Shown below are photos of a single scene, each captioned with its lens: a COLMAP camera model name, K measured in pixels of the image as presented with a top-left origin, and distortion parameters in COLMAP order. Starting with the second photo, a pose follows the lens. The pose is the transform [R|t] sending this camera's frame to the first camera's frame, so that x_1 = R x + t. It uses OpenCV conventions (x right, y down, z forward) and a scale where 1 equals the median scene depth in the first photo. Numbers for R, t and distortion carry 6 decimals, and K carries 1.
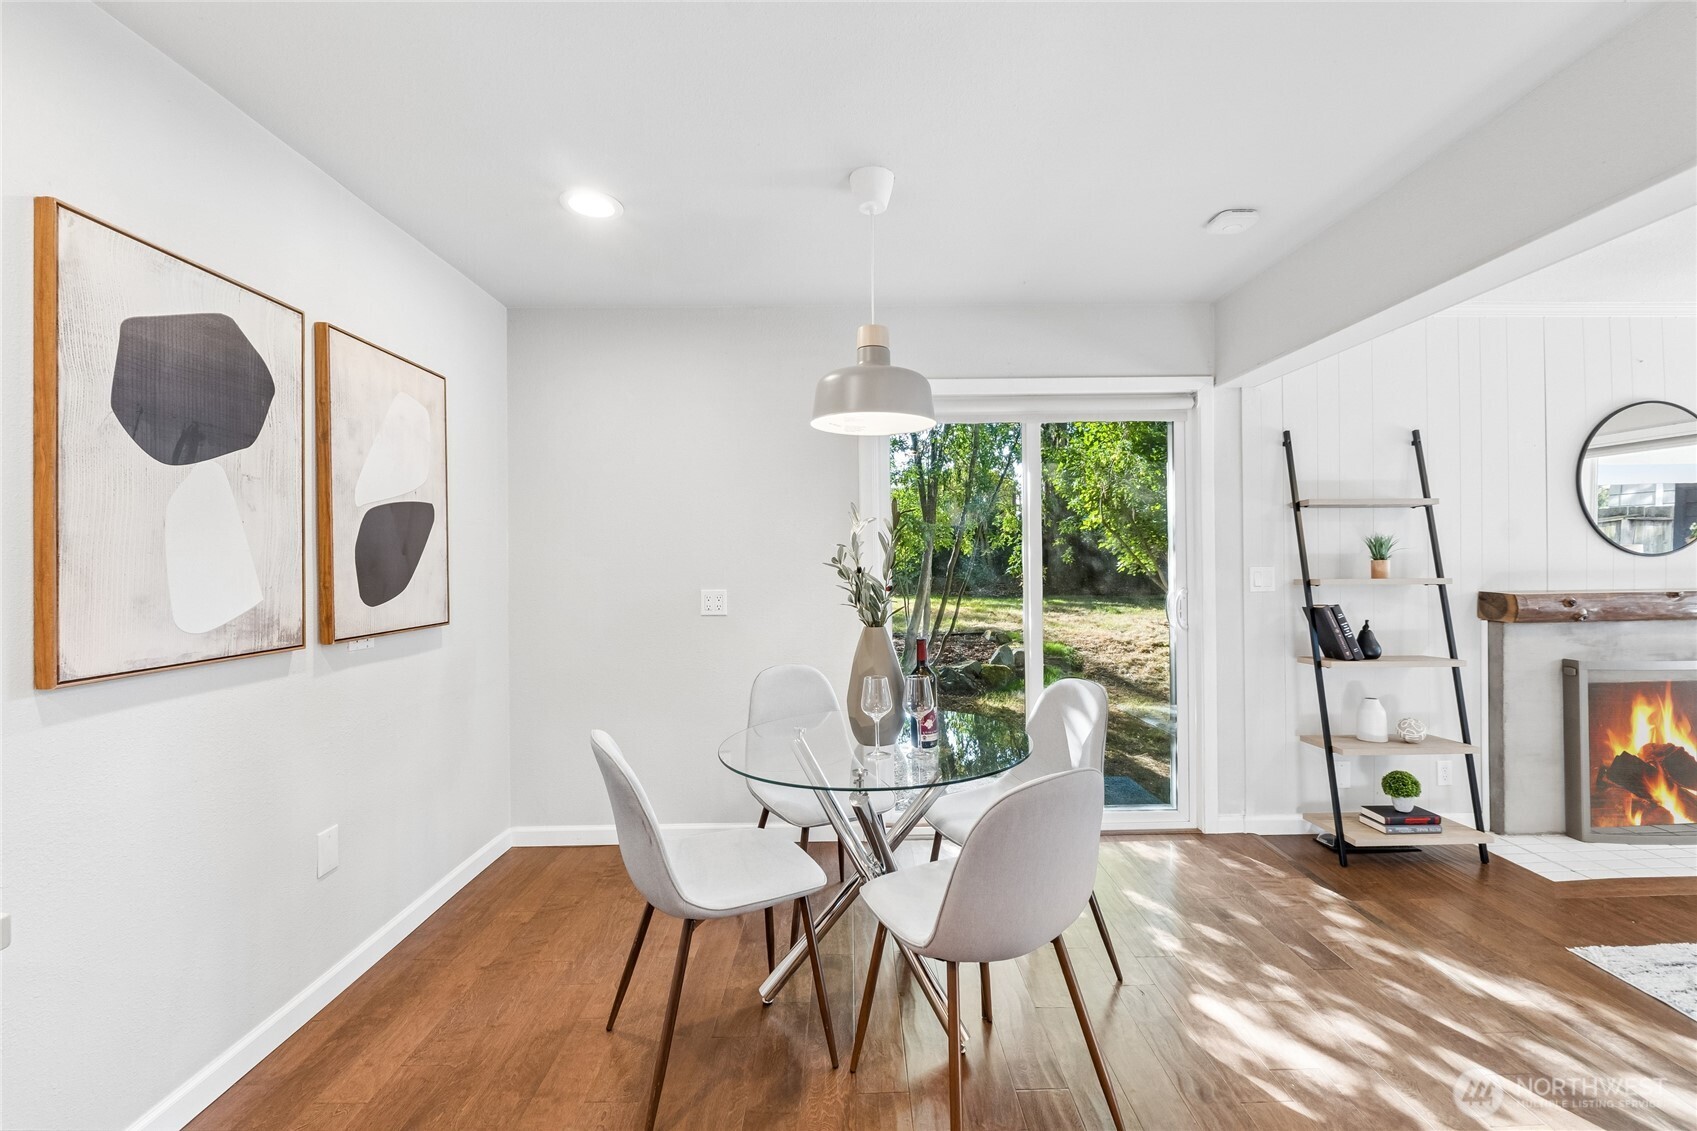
lens RADIAL K [[704.9, 0, 853.5], [0, 704.9, 559.7], [0, 0, 1]] dist [-0.002471, -0.000313]
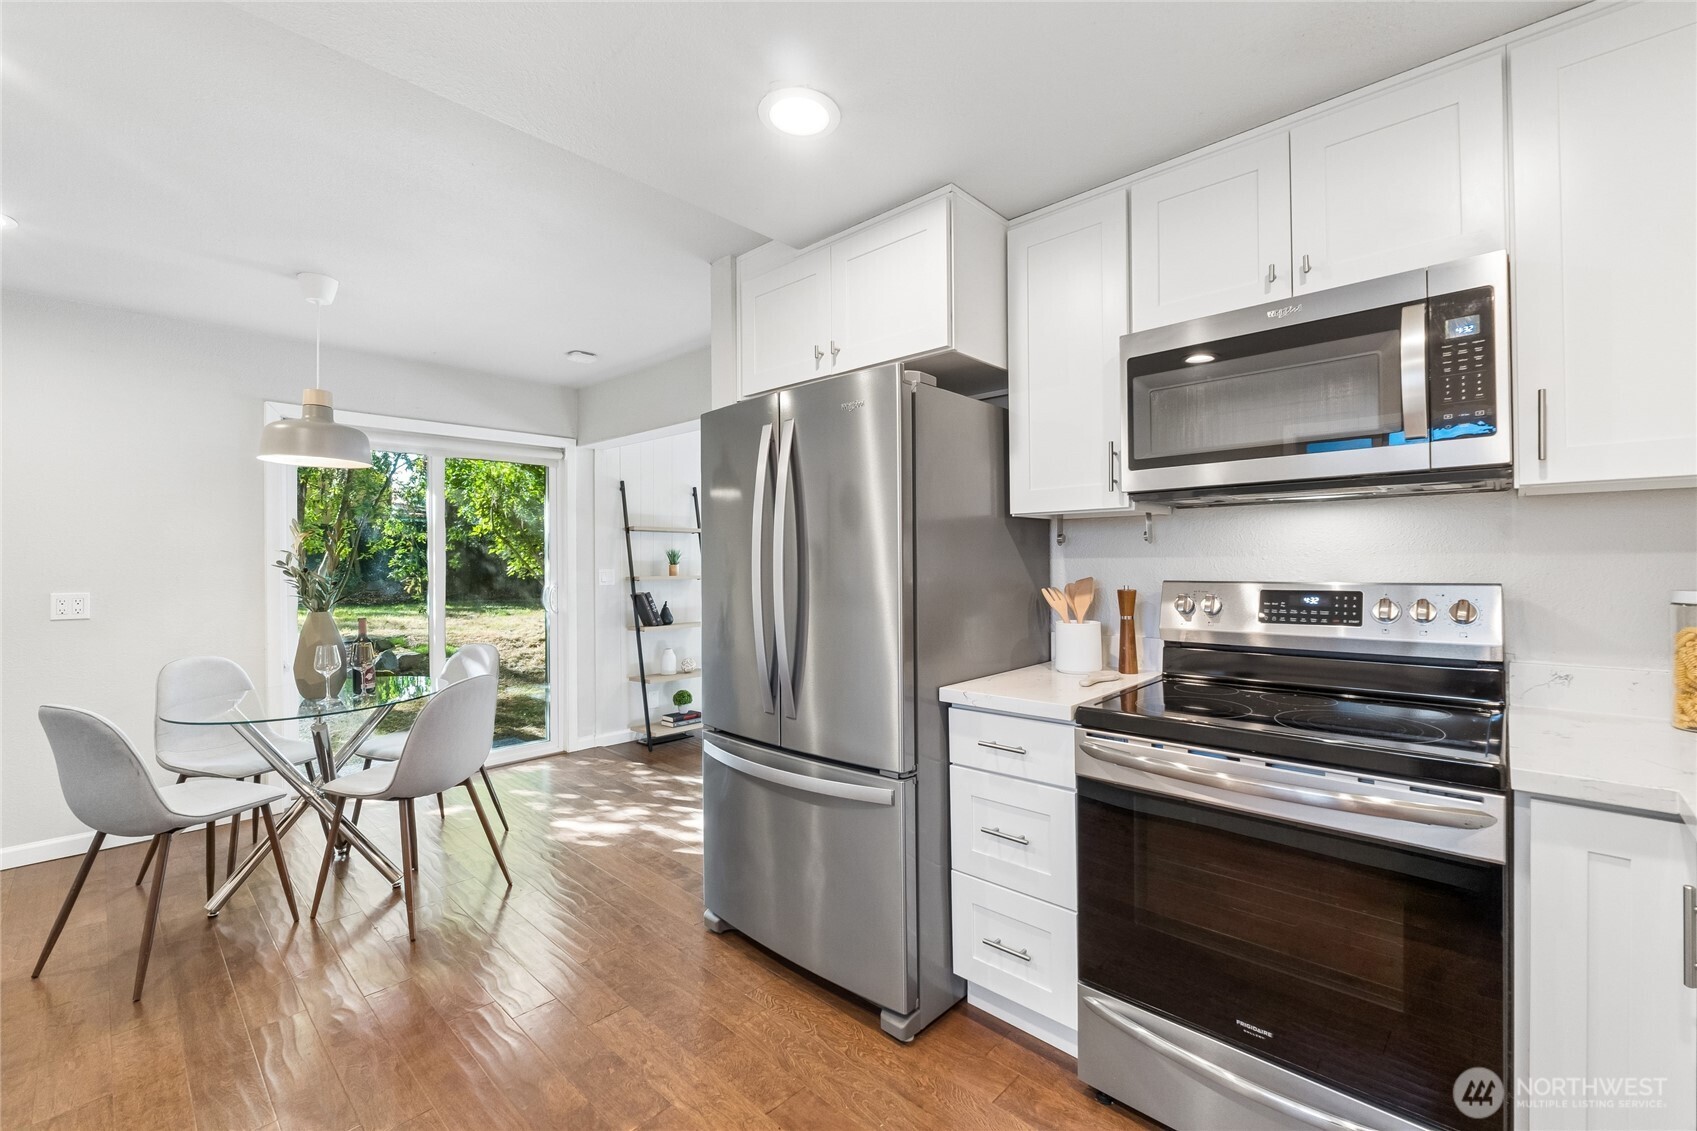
lens RADIAL K [[704.9, 0, 857.9], [0, 704.9, 561.7], [0, 0, 1]] dist [-0.002471, -0.000313]
pose [[0.682332, 0.006700, 0.731012, -0.206237], [-0.003375, 0.999976, -0.006016, 0.002574], [-0.731035, 0.001637, 0.682338, -0.555122]]
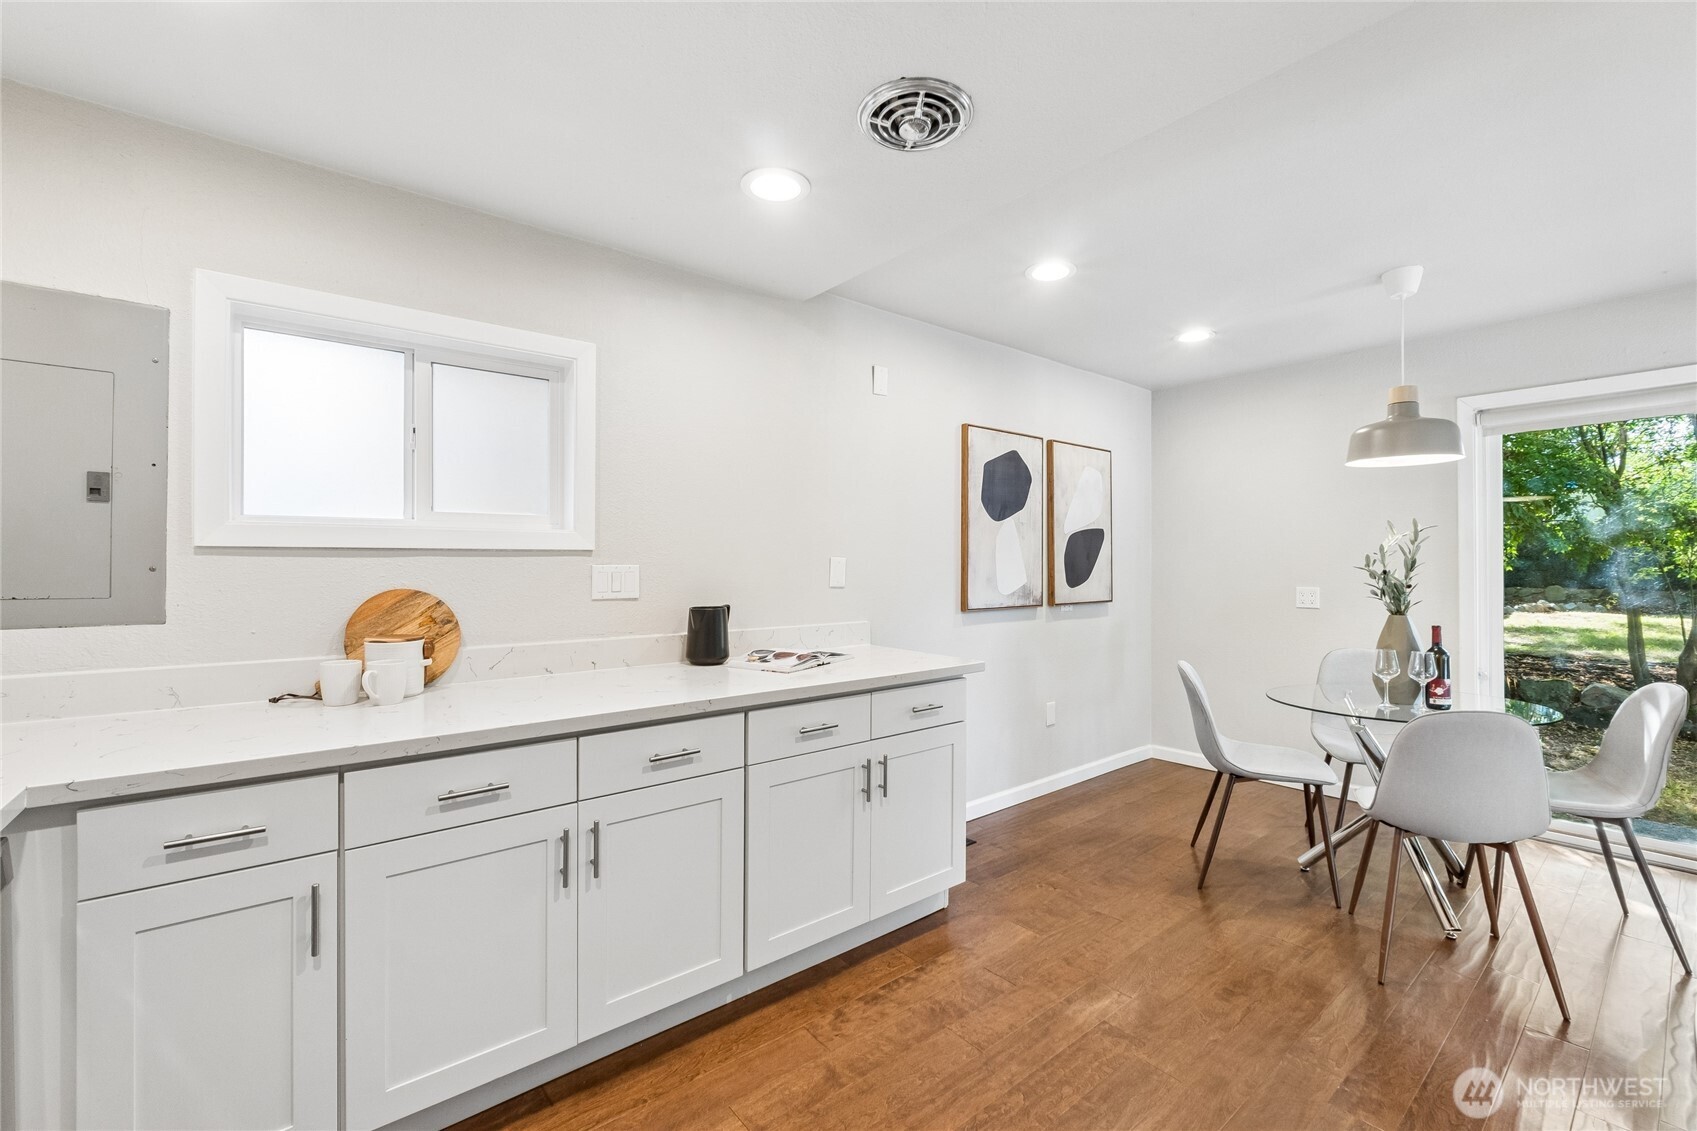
lens RADIAL K [[704.9, 0, 864.6], [0, 704.9, 565.4], [0, 0, 1]] dist [-0.002471, -0.000313]
pose [[0.634171, 0.009073, -0.773140, 0.335955], [-0.004757, 0.999958, 0.007833, -0.003648], [0.773179, -0.001290, 0.634187, -0.497413]]
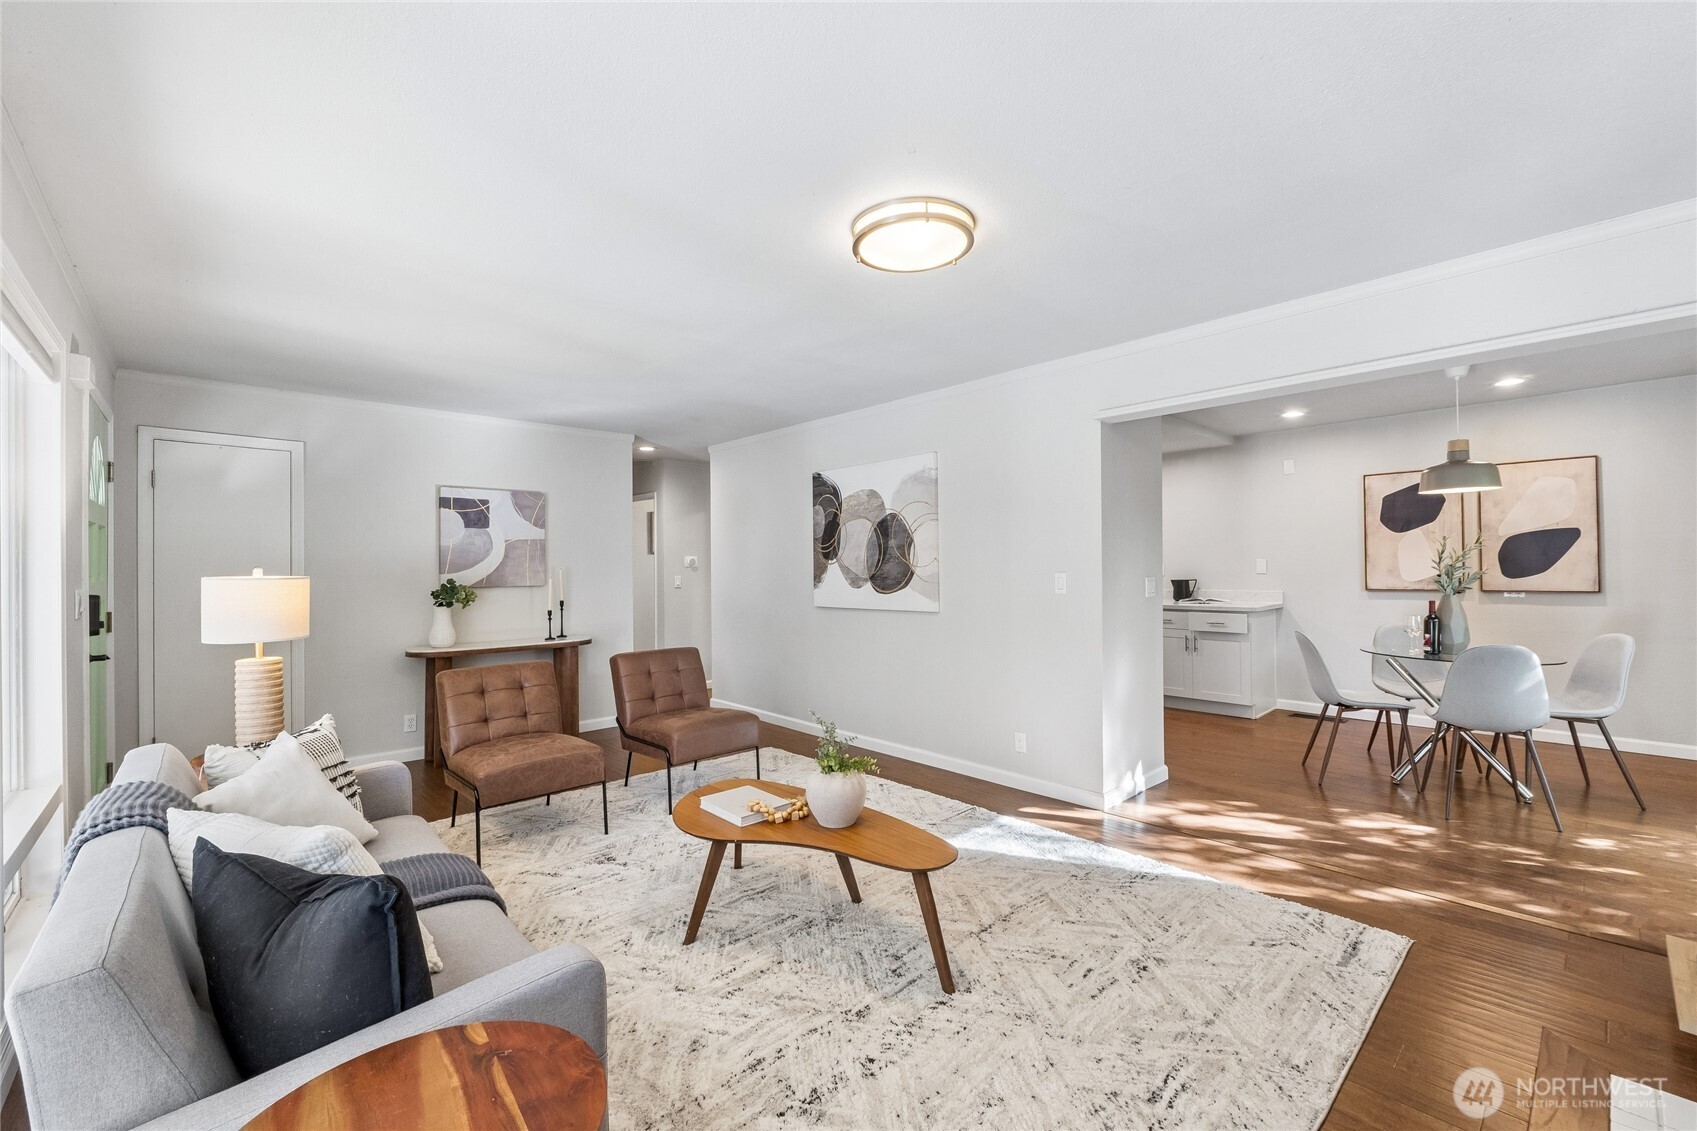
lens RADIAL K [[704.9, 0, 858.5], [0, 704.9, 563.2], [0, 0, 1]] dist [-0.002471, -0.000313]
pose [[-0.725083, 0.015687, -0.688483, 2.099764], [0.020343, 0.999792, 0.001356, -0.025937], [0.688361, -0.013023, -0.725252, 1.031337]]
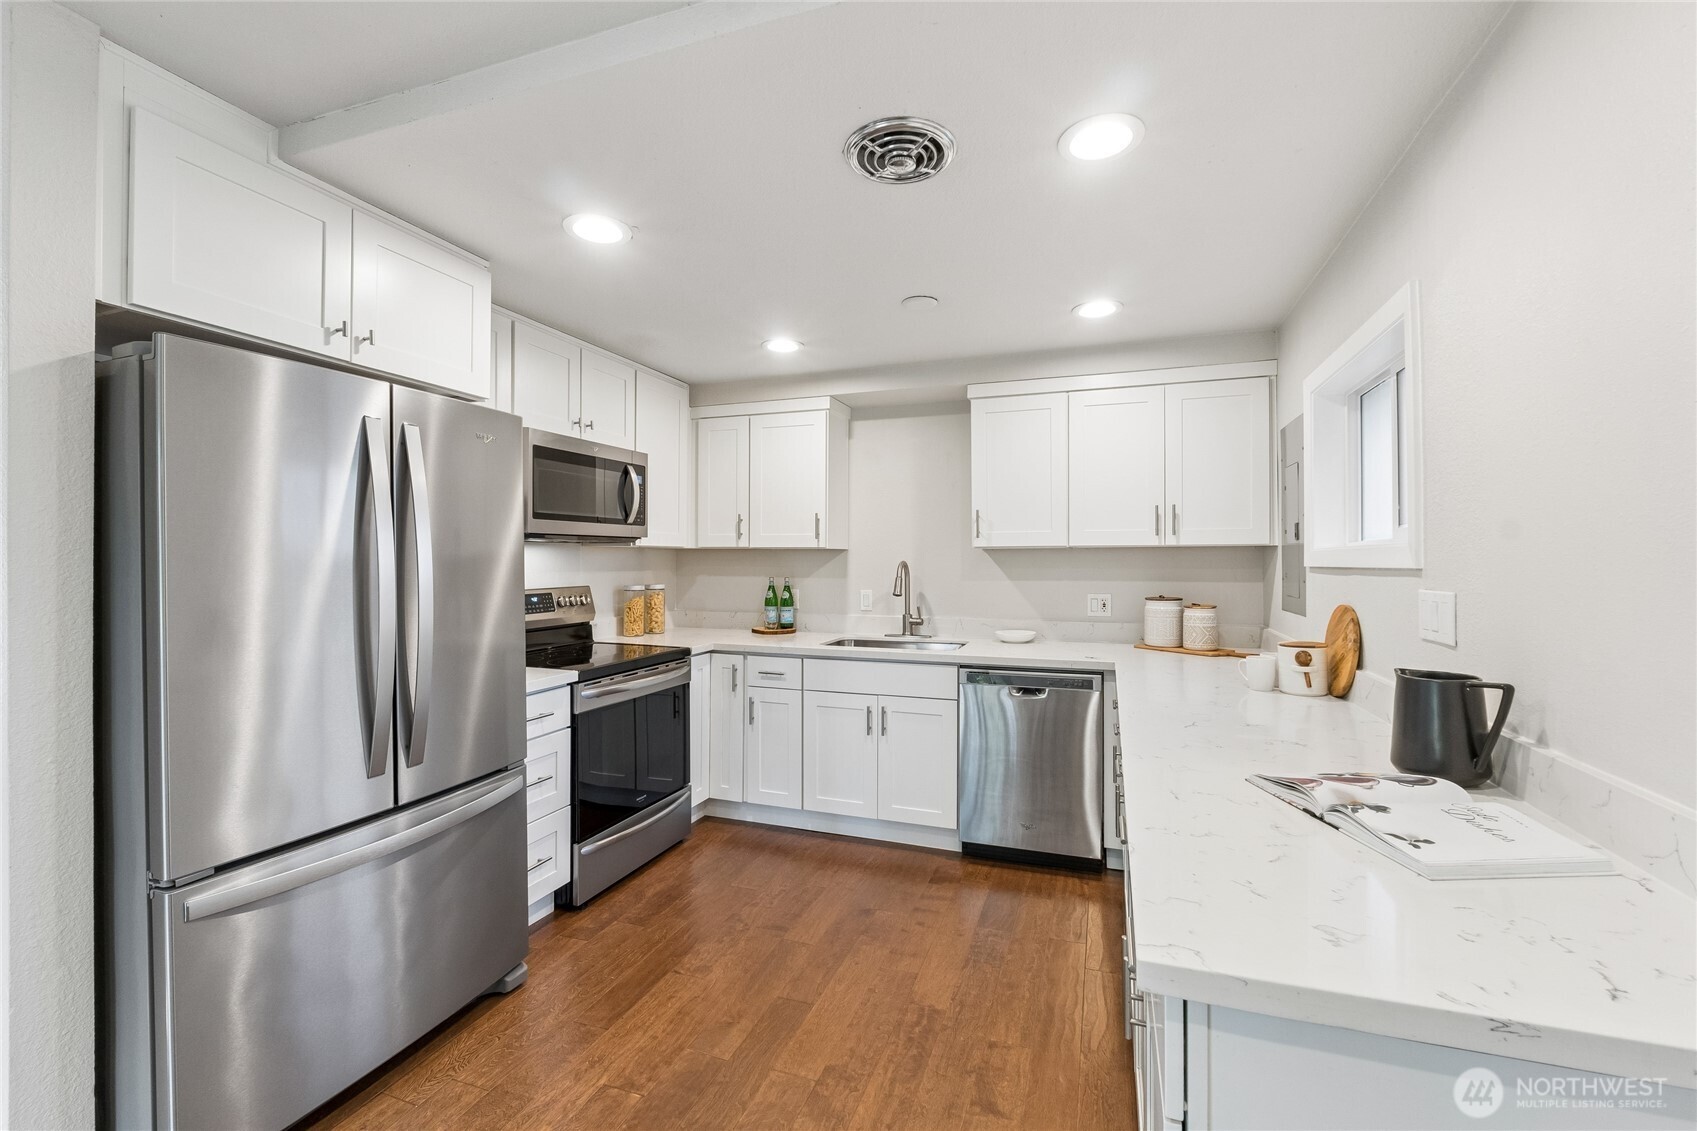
lens RADIAL K [[704.9, 0, 859.1], [0, 704.9, 561.8], [0, 0, 1]] dist [-0.002471, -0.000313]
pose [[-0.943601, 0.008408, 0.330977, -0.327552], [0.007997, 0.999965, -0.002603, -0.023083], [-0.330987, 0.000190, -0.943635, 0.603858]]
